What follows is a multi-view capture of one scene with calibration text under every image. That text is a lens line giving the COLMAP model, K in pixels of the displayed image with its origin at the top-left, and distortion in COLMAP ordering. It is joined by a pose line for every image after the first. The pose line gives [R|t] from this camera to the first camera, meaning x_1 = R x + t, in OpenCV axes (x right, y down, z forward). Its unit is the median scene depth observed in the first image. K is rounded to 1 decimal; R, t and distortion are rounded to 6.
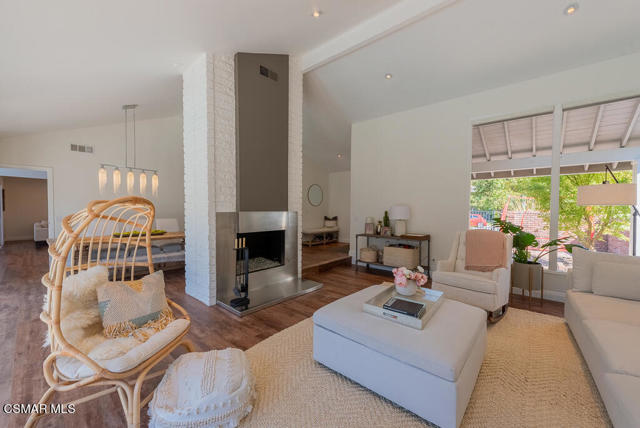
lens RADIAL K [[249.8, 0, 318.0], [0, 249.8, 214.0], [0, 0, 1]] dist [0.009114, -0.001271]
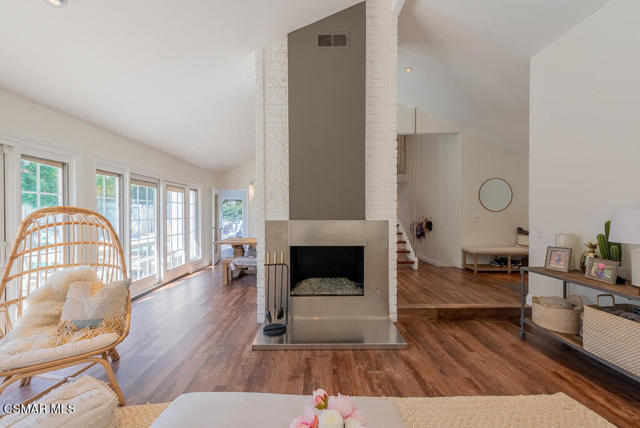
lens RADIAL K [[249.8, 0, 319.9], [0, 249.8, 213.9], [0, 0, 1]] dist [0.009114, -0.001271]
pose [[0.670516, -0.006790, -0.741864, 0.297091], [-0.012572, 0.999711, -0.020513, -0.010771], [0.741789, 0.023081, 0.670236, 0.404801]]
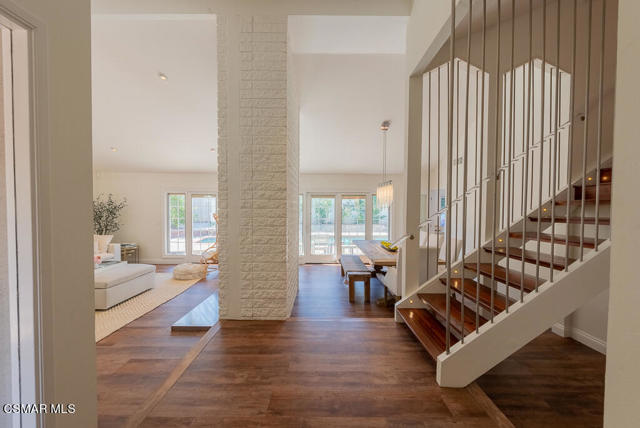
lens RADIAL K [[249.8, 0, 317.1], [0, 249.8, 217.7], [0, 0, 1]] dist [0.009114, -0.001271]
pose [[-0.754026, 0.006039, -0.656817, 0.164754], [-0.028306, 0.998730, 0.041678, -0.069070], [0.656235, 0.050018, -0.752897, 1.649692]]
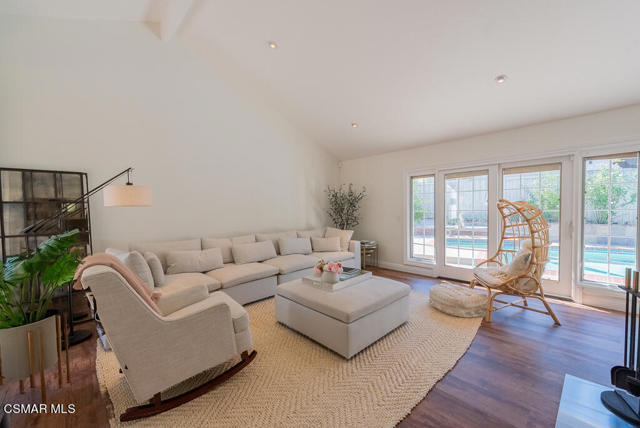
lens RADIAL K [[260.5, 0, 319.7], [0, 260.5, 218.6], [0, 0, 1]] dist [0.001148, 0.000001]
pose [[-0.996407, 0.008354, 0.084283, 0.157834], [0.014136, 0.997569, 0.068243, -0.025894], [-0.083508, 0.069189, -0.994102, 1.109021]]
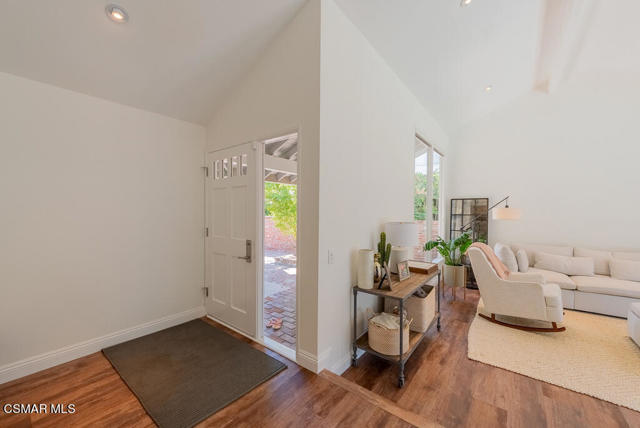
lens RADIAL K [[249.8, 0, 324.5], [0, 249.8, 214.2], [0, 0, 1]] dist [0.009114, -0.001271]
pose [[-0.077239, -0.012055, 0.996940, -0.268170], [0.018071, 0.999746, 0.013489, -0.065265], [-0.996849, 0.019057, -0.077002, 1.322397]]
